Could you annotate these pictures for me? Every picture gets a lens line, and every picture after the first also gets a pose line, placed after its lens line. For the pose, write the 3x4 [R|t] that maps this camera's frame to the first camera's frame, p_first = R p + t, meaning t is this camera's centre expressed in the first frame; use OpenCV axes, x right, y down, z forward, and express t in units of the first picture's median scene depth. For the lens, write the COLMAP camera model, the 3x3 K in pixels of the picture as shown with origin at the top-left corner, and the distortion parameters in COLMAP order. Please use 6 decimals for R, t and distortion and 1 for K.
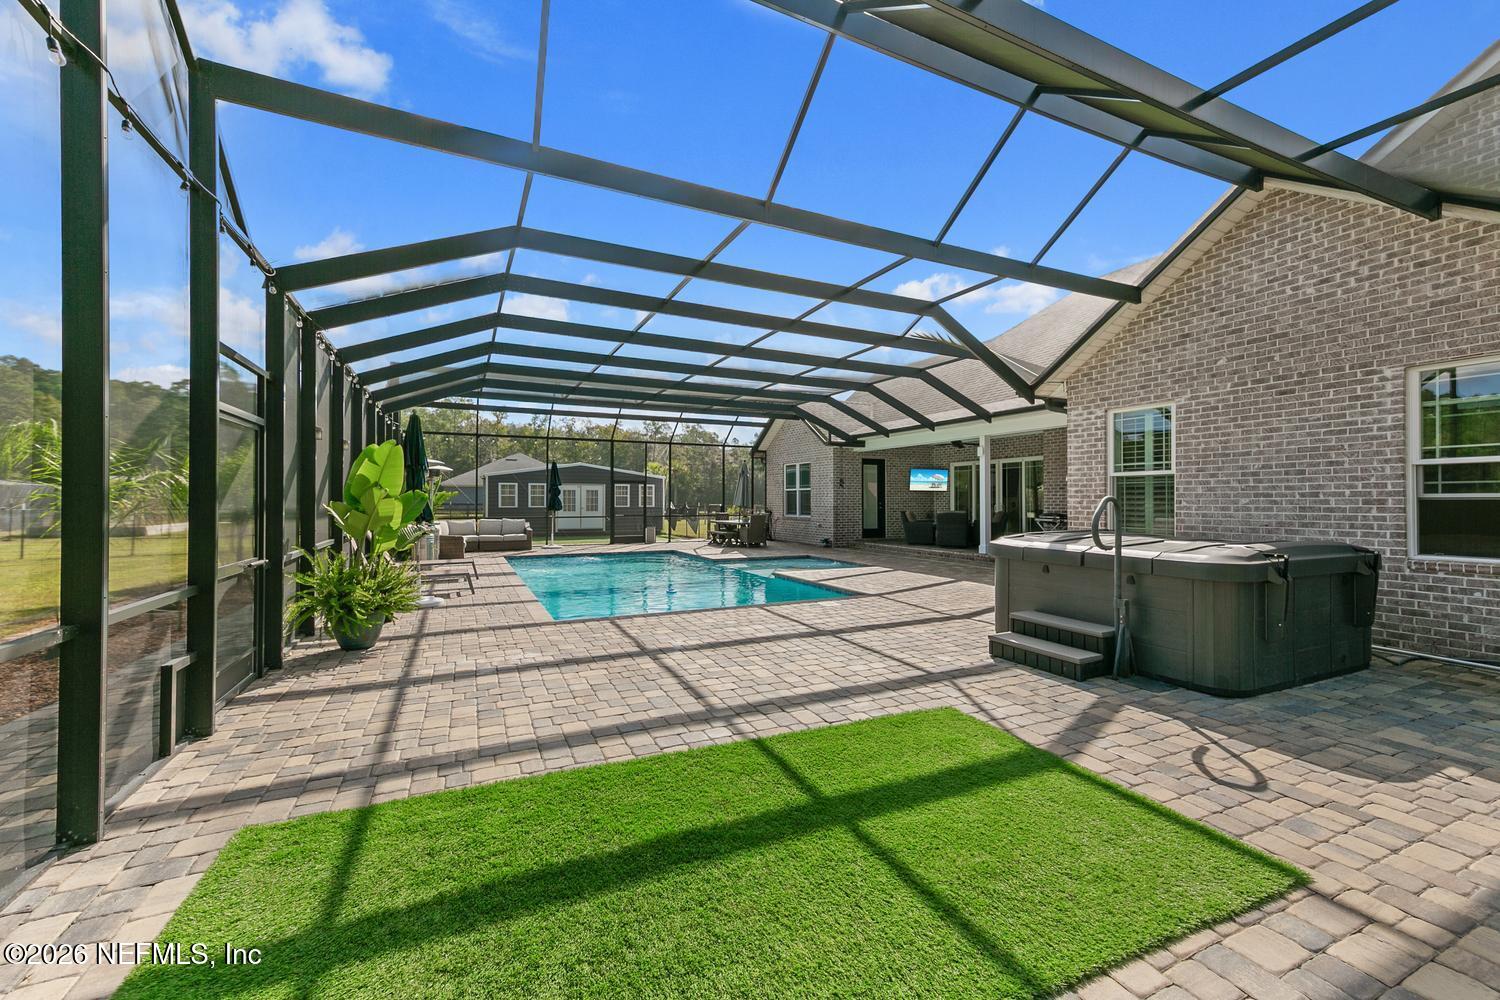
lens RADIAL K [[634.8, 0, 746.4], [0, 634.8, 489.6], [0, 0, 1]] dist [0.015205, 0.000454]
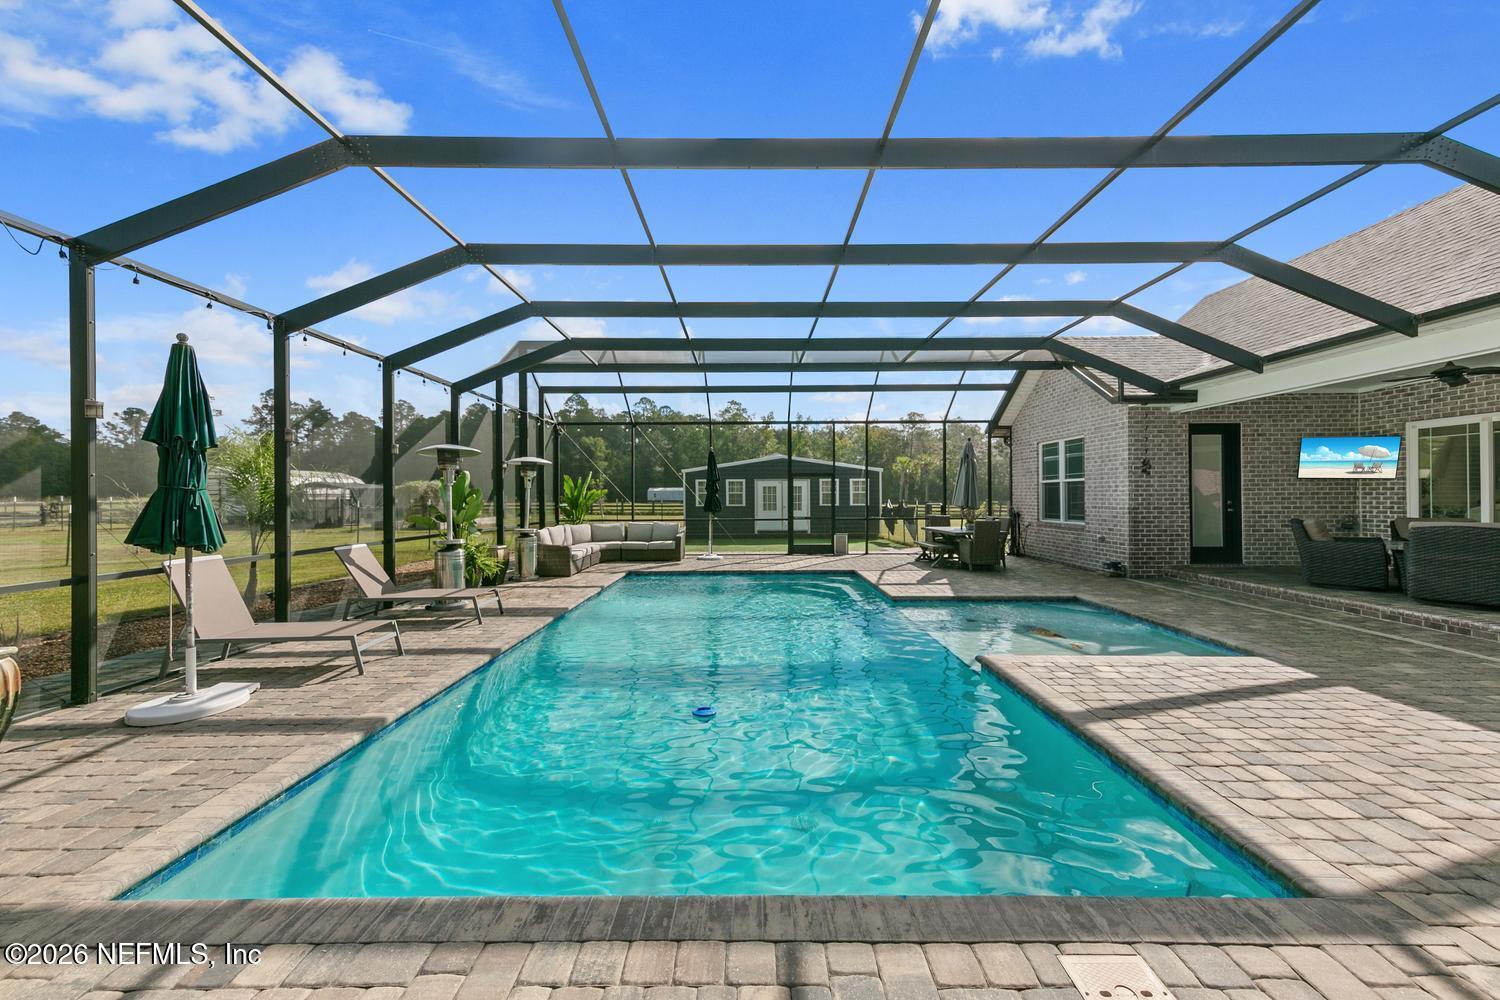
lens RADIAL K [[536.9, 0, 761.8], [0, 536.9, 492.0], [0, 0, 1]] dist [0.012671, -0.000302]
pose [[0.897910, -0.008553, -0.440097, 0.038214], [0.013722, 0.999869, 0.008565, 0.002010], [0.439966, -0.013729, 0.897910, 0.295503]]
